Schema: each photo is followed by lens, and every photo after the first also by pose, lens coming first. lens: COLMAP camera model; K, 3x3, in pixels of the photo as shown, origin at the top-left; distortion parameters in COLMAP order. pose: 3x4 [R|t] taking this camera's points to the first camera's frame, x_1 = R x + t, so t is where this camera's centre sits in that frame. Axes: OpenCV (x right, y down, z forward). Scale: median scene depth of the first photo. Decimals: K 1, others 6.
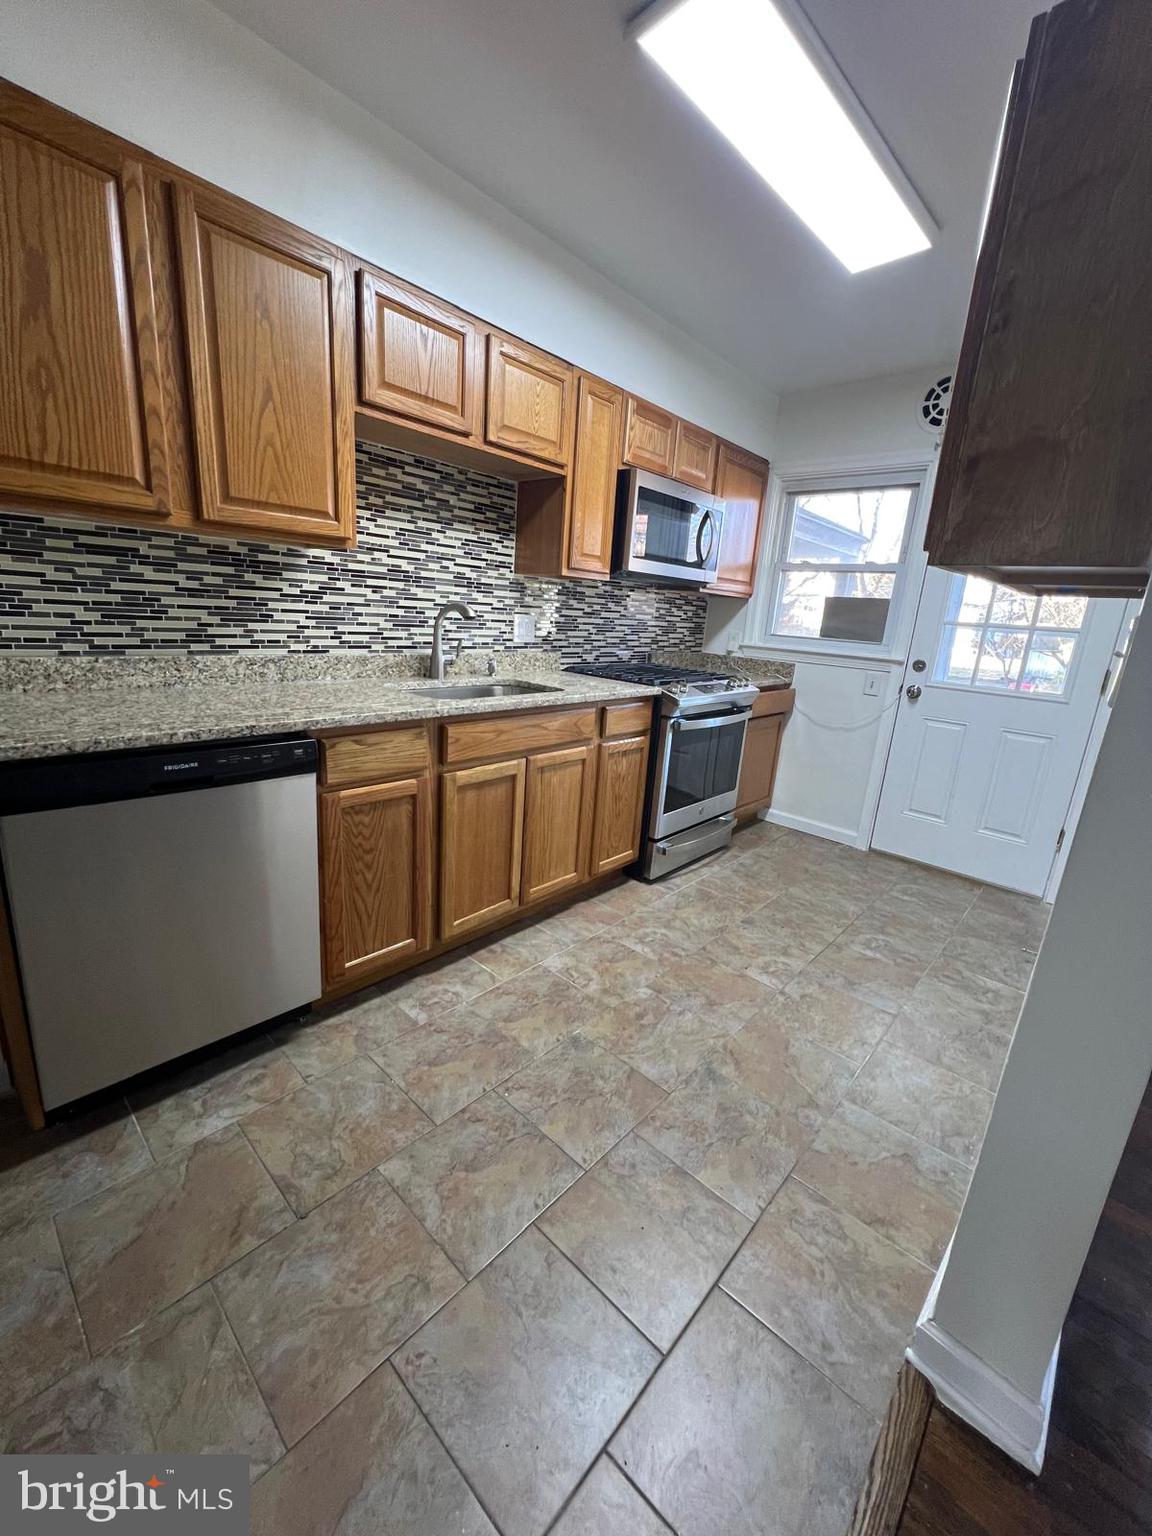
lens RADIAL K [[613.7, 0, 579.3], [0, 613.7, 766.4], [0, 0, 1]] dist [0.000284, 0.000294]
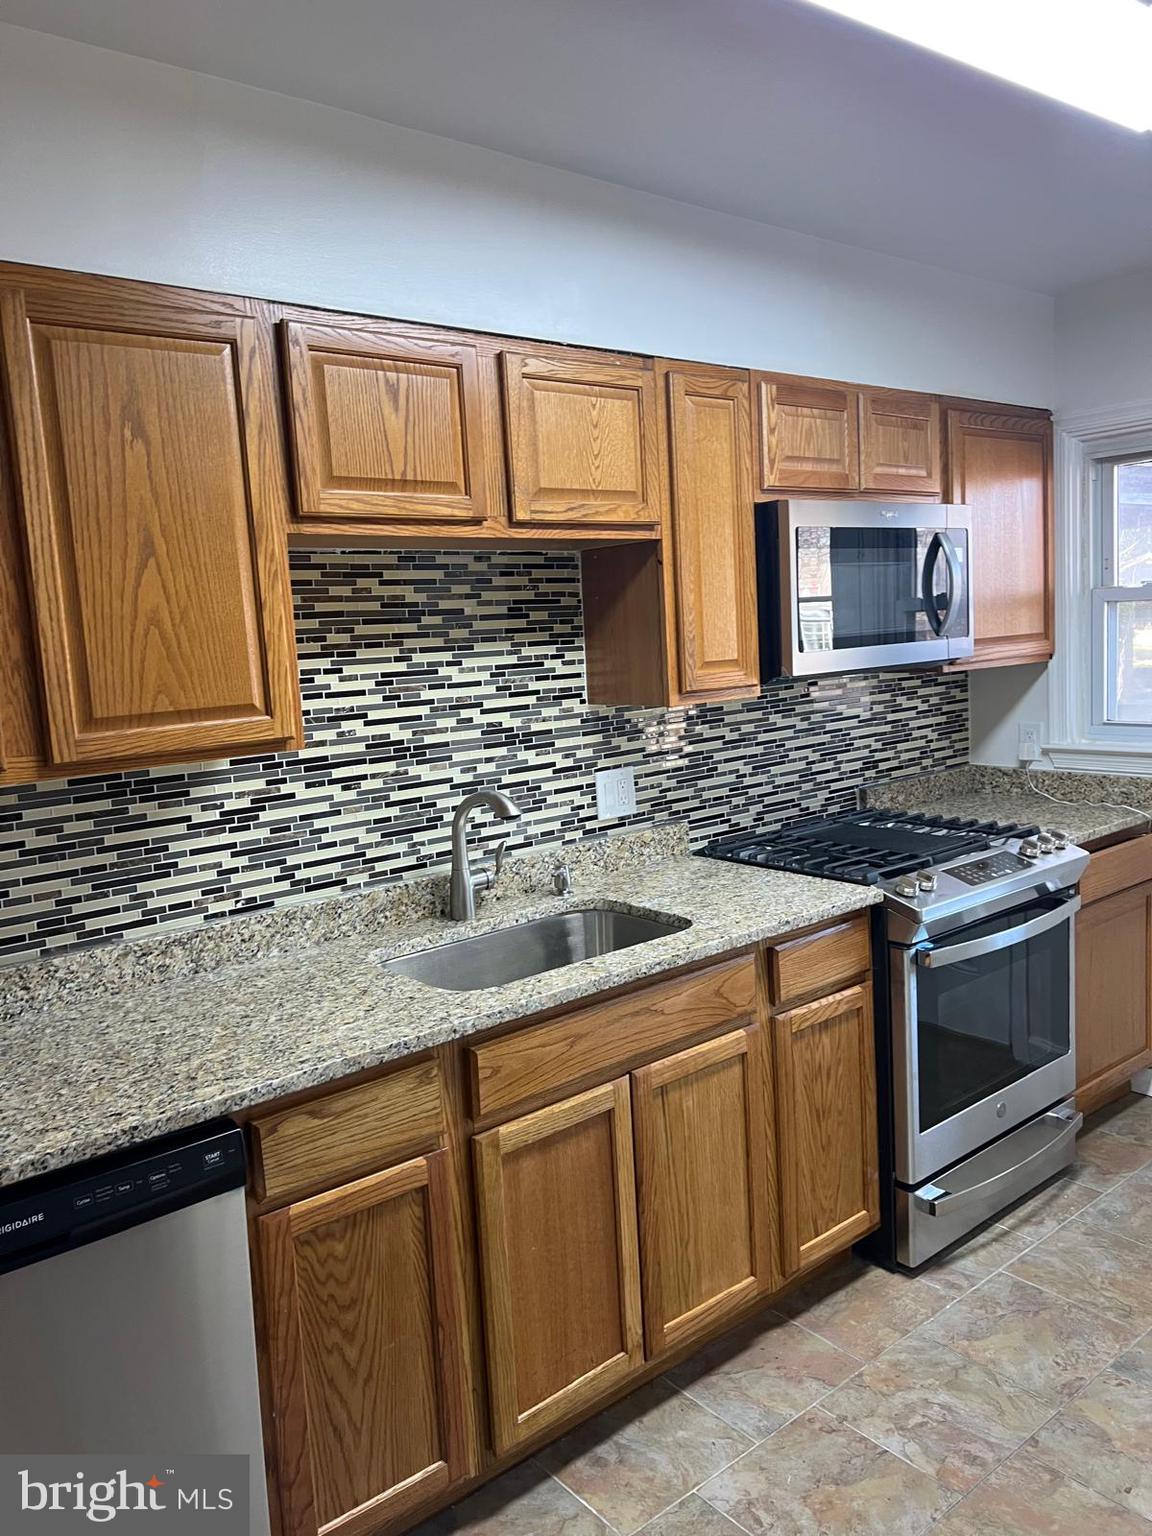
lens RADIAL K [[1149.1, 0, 580.5], [0, 1149.1, 762.3], [0, 0, 1]] dist [0.069703, -0.092343]
pose [[0.982034, -0.104583, -0.157073, 0.068290], [0.082179, 0.986316, -0.142925, -0.167228], [0.169871, 0.127450, 0.977190, -0.029401]]
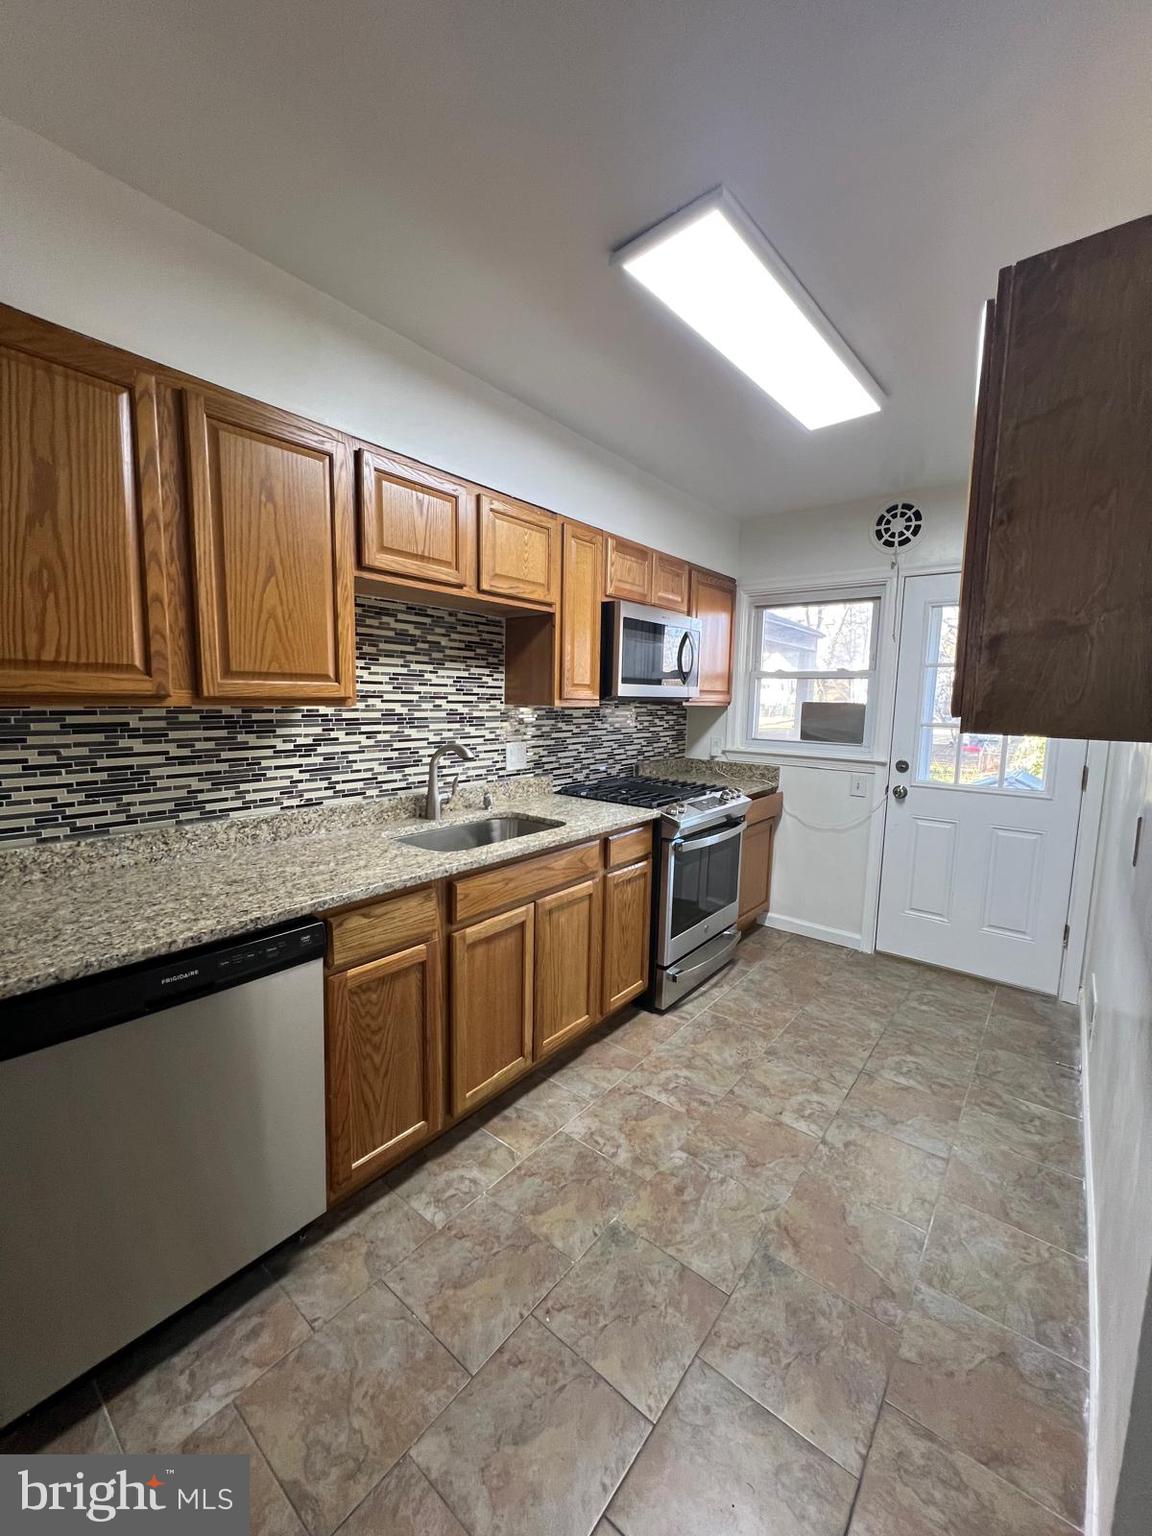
lens RADIAL K [[613.7, 0, 579.3], [0, 613.7, 766.4], [0, 0, 1]] dist [0.000284, 0.000294]
pose [[0.996880, -0.055654, 0.055978, -0.069260], [0.062699, 0.989106, -0.133187, -0.108363], [-0.047956, 0.136282, 0.989509, 0.025316]]
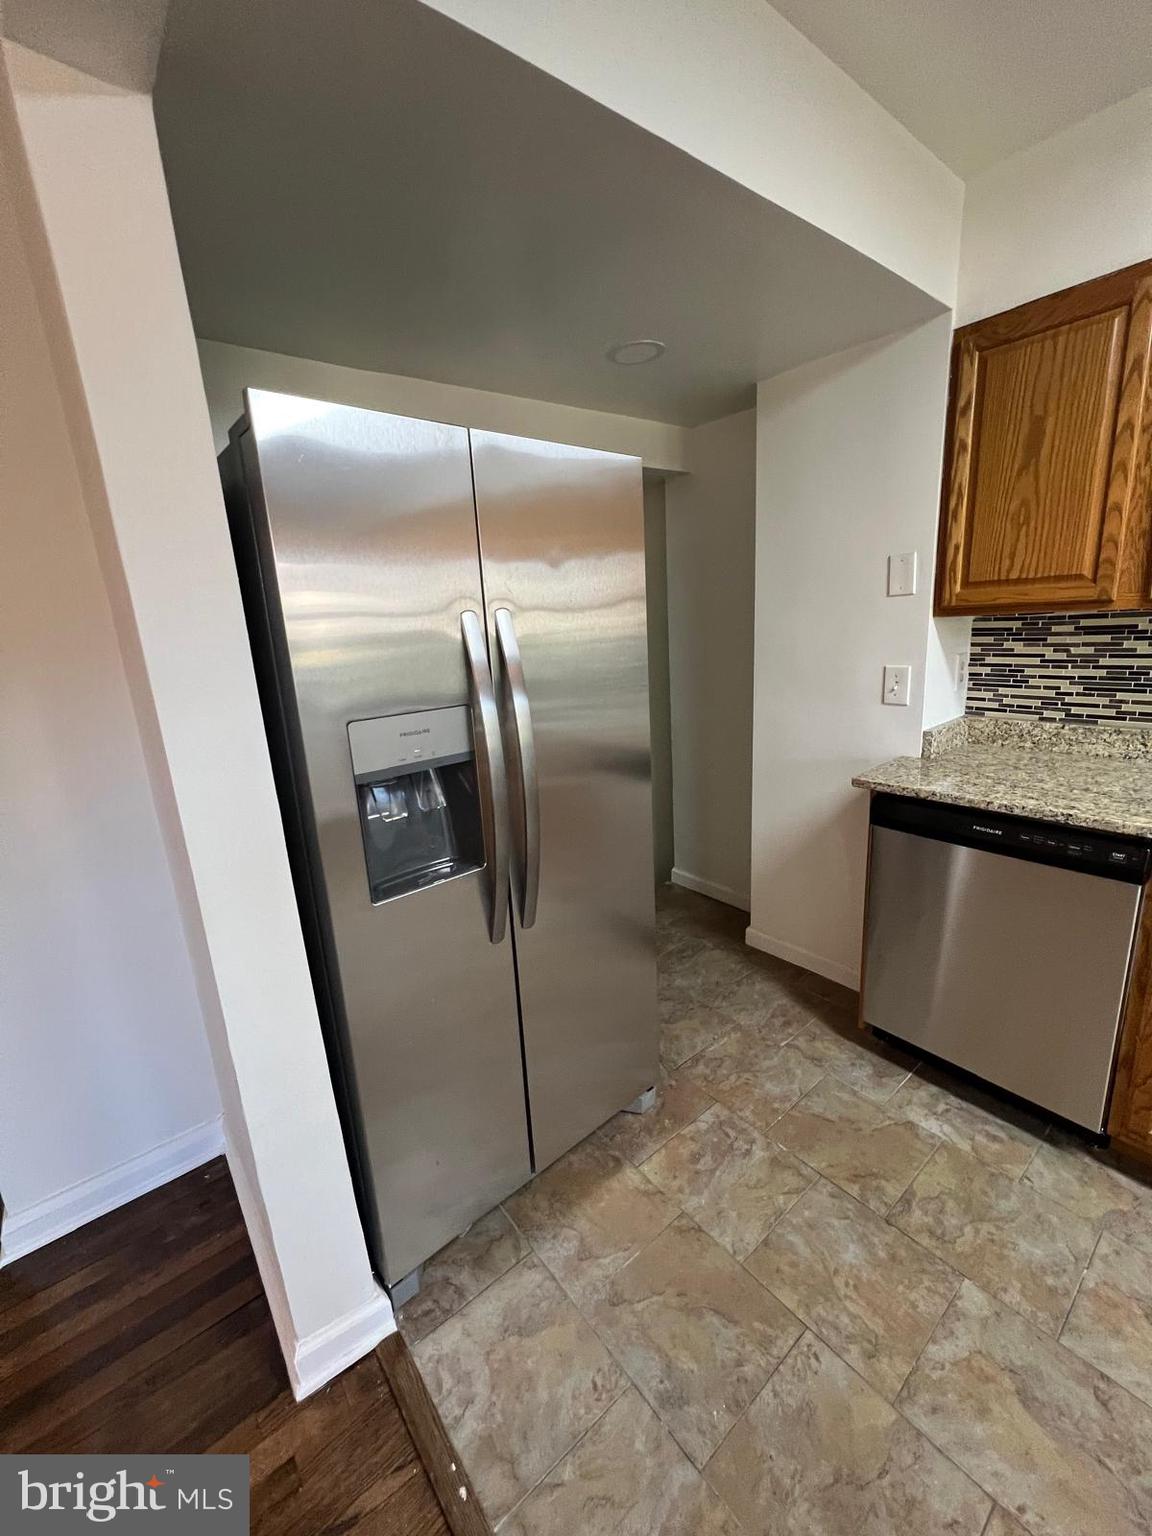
lens RADIAL K [[614.1, 0, 577.8], [0, 614.1, 763.4], [0, 0, 1]] dist [0.000012, -0.000127]
pose [[-0.157387, 0.172042, -0.972436, 0.425772], [-0.196619, 0.959534, 0.201582, -0.147896], [0.967766, 0.222926, -0.117191, 0.258645]]
